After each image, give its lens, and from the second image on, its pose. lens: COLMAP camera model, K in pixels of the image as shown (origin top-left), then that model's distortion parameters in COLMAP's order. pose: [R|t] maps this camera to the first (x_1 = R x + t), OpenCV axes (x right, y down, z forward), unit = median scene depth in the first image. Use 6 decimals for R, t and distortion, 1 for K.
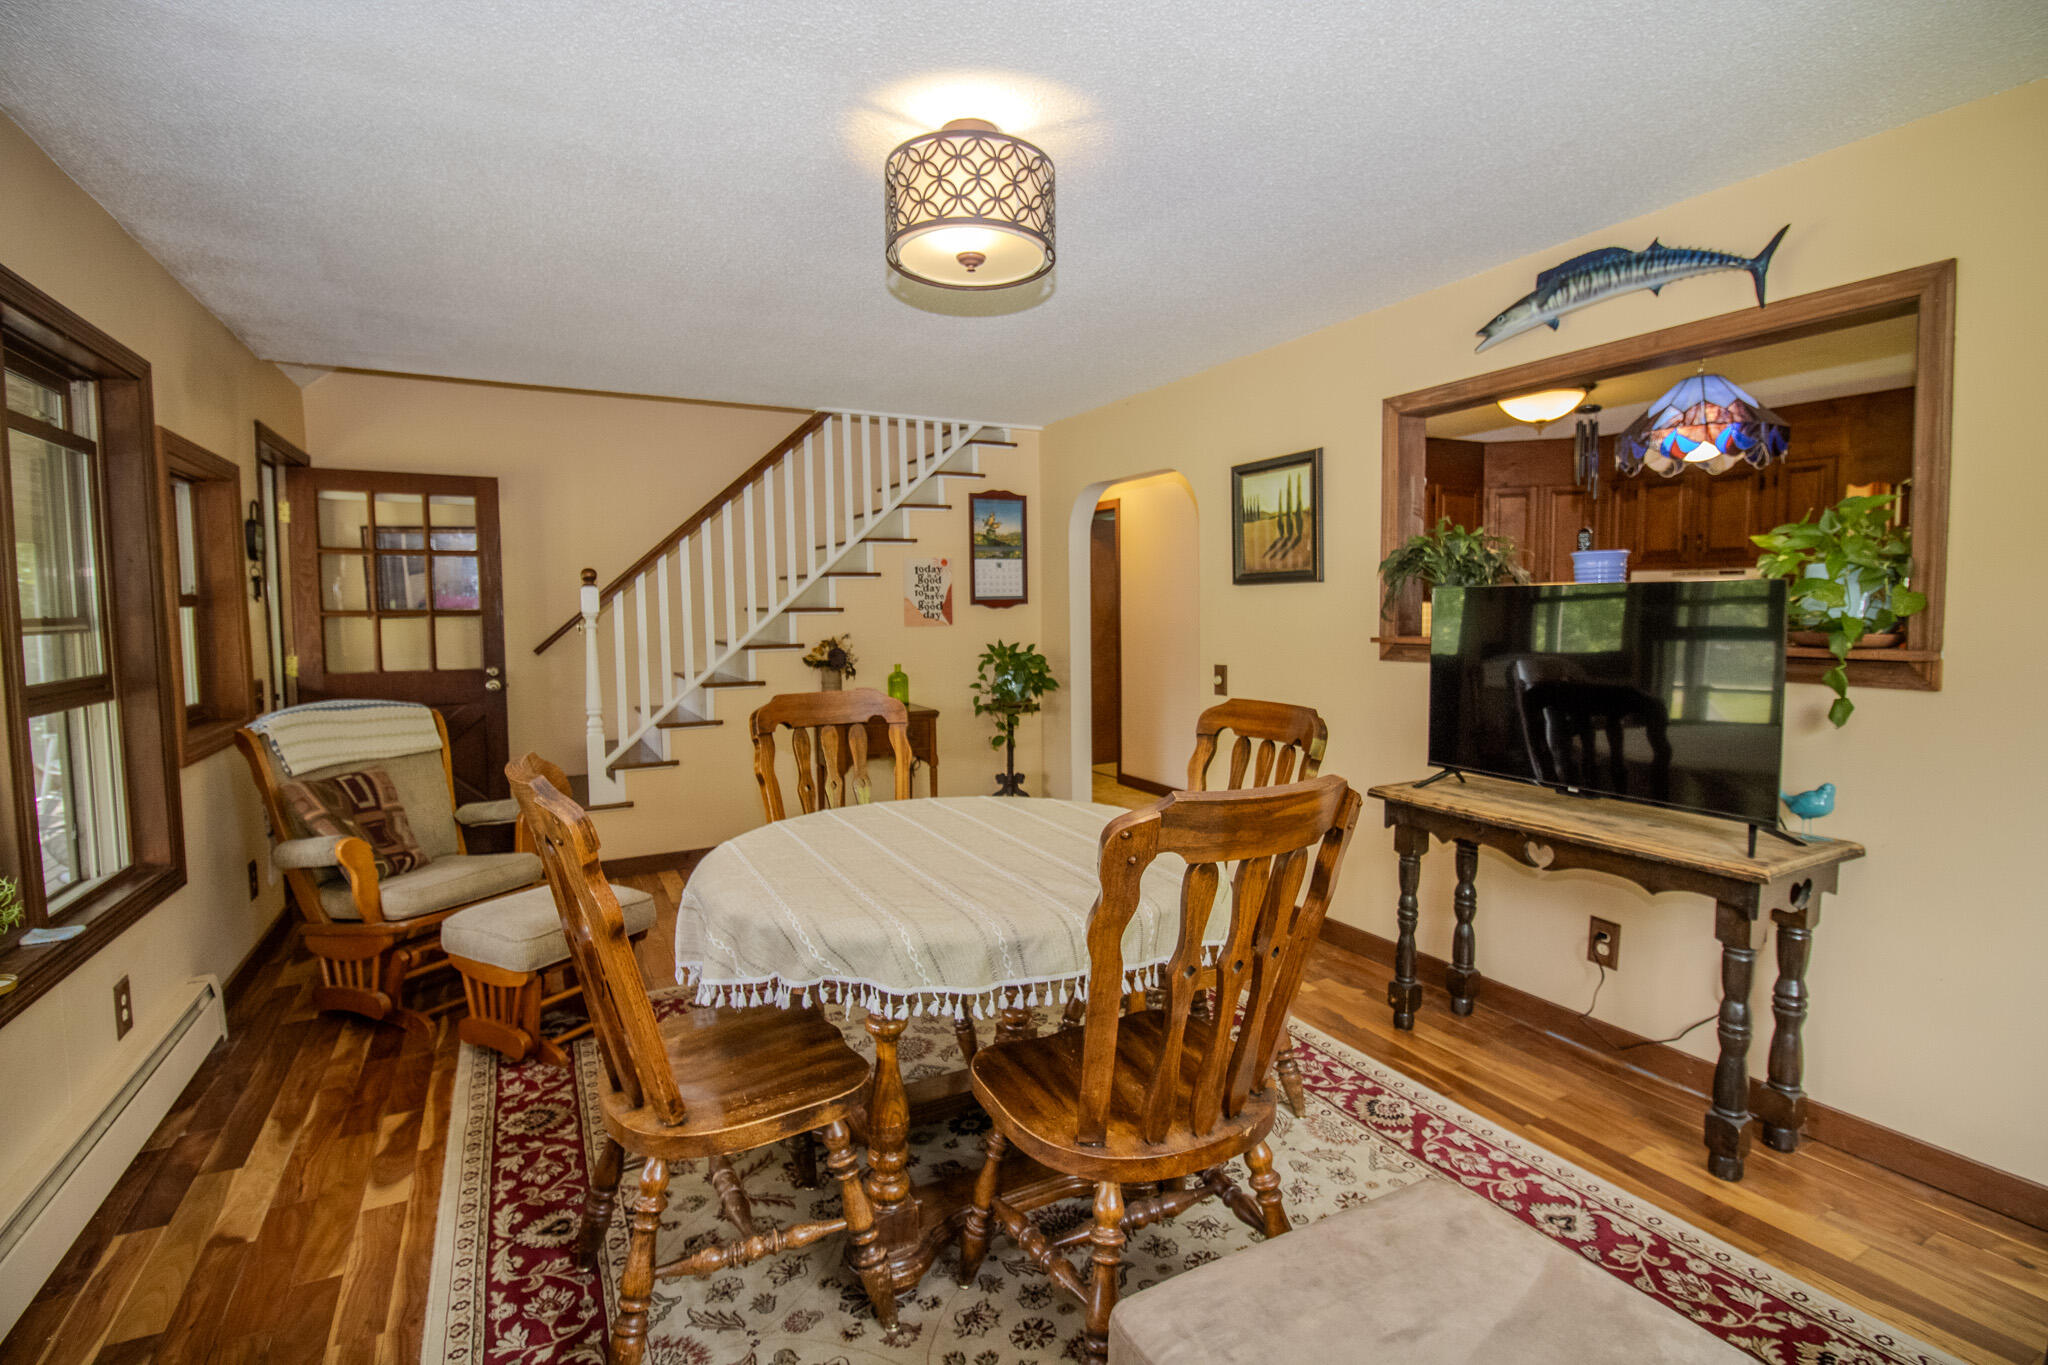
lens RADIAL K [[977.8, 0, 1026.5], [0, 977.8, 671.4], [0, 0, 1]] dist [-0.002826, -0.000046]
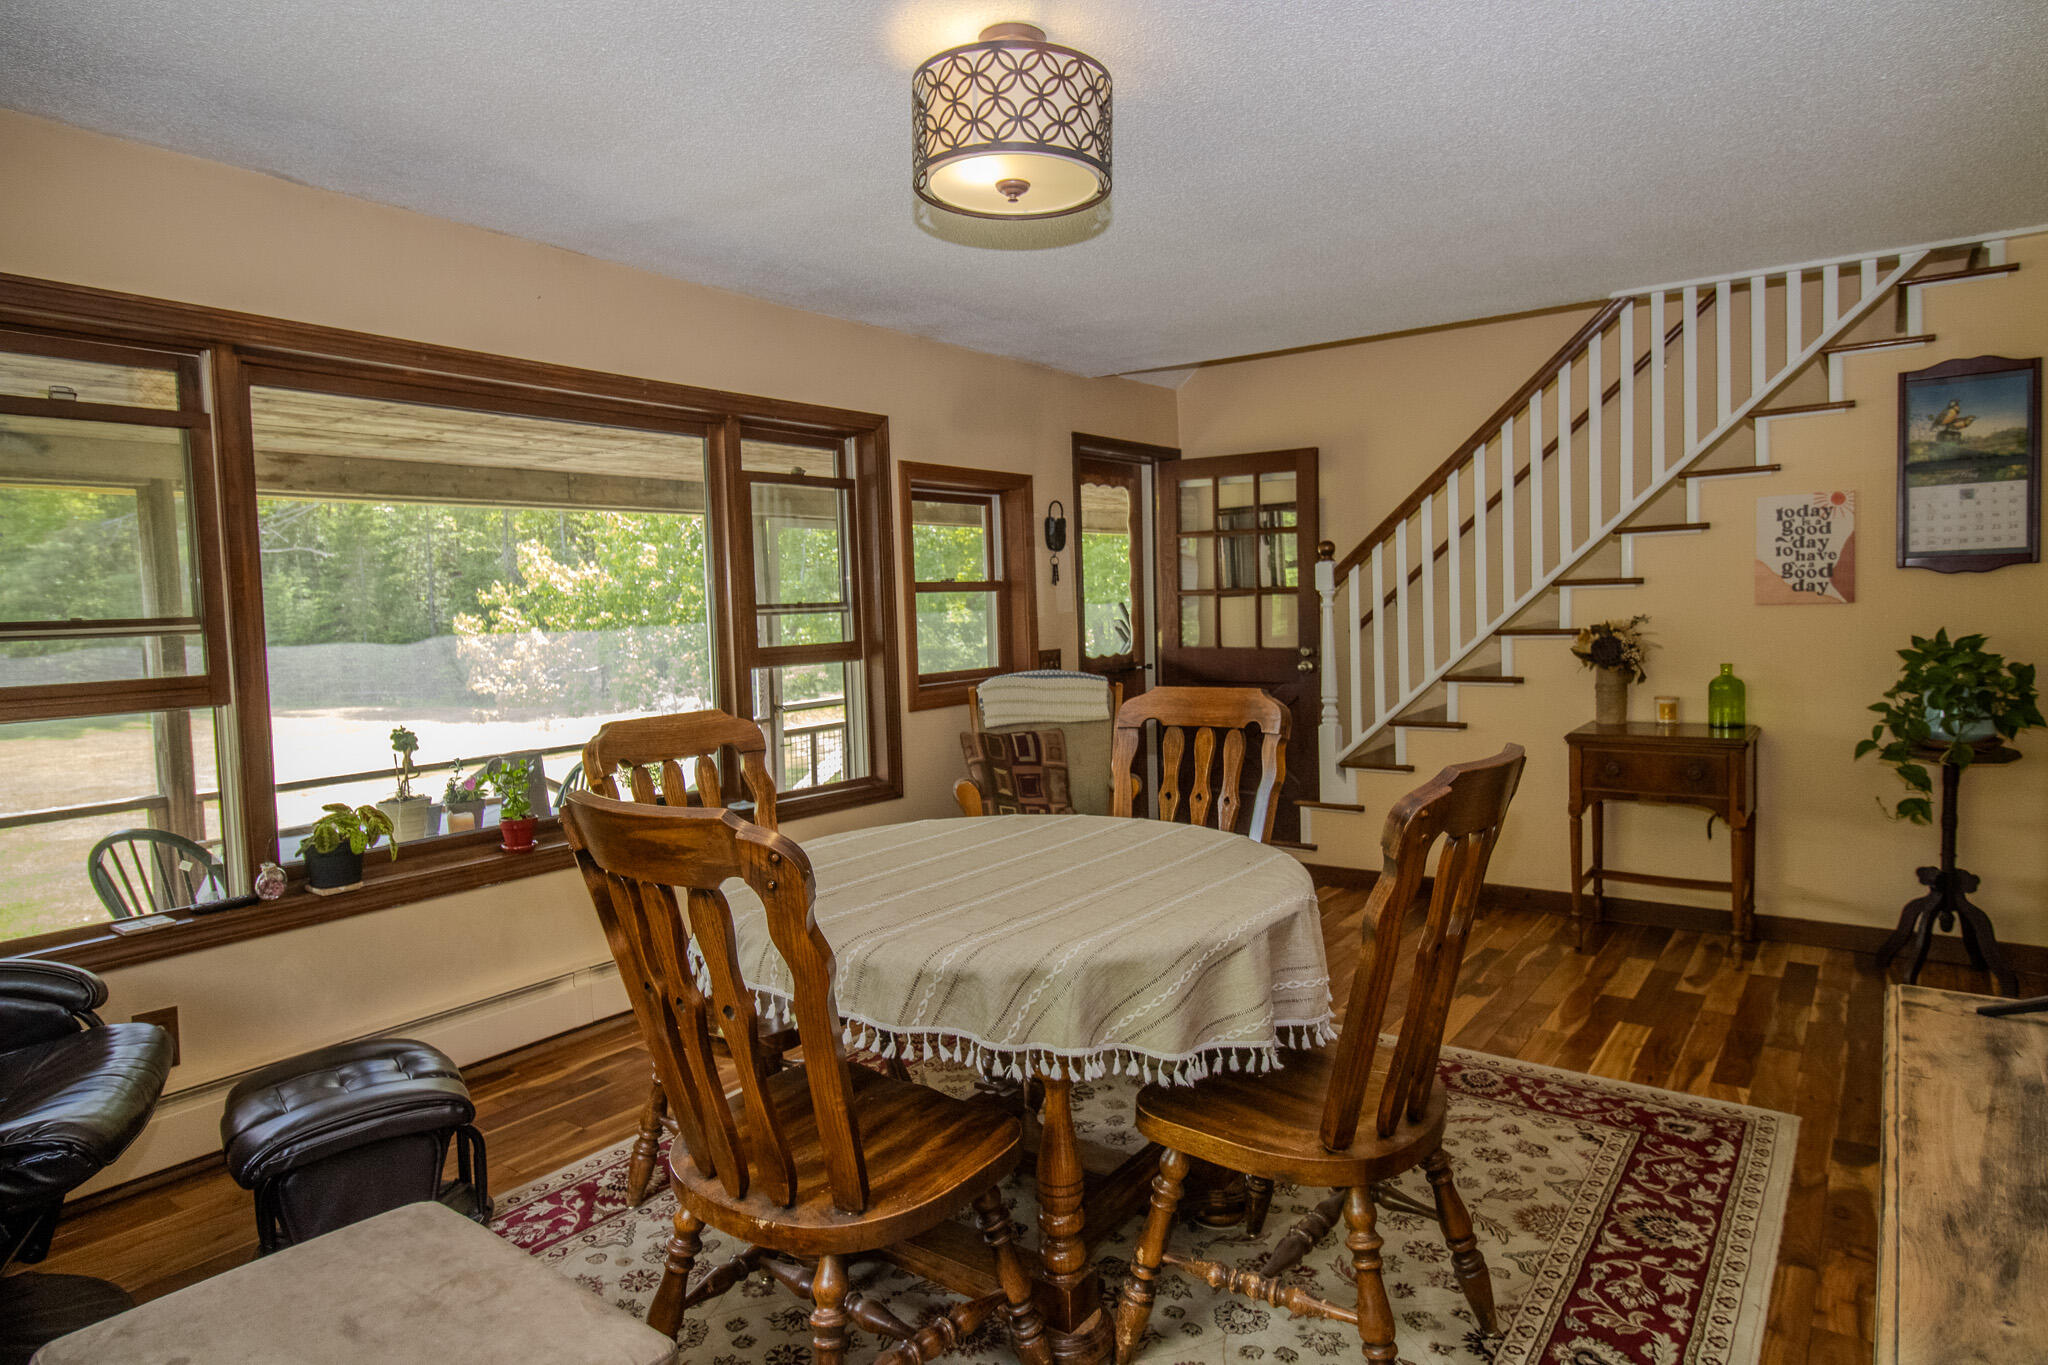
lens RADIAL K [[1197.4, 0, 1018.3], [0, 1197.4, 678.0], [0, 0, 1]] dist [0.005351, 0.000012]
pose [[0.422061, 0.057712, -0.904729, 0.409137], [-0.037183, 0.998234, 0.046331, -0.018231], [0.905805, 0.014086, 0.423461, 0.251676]]
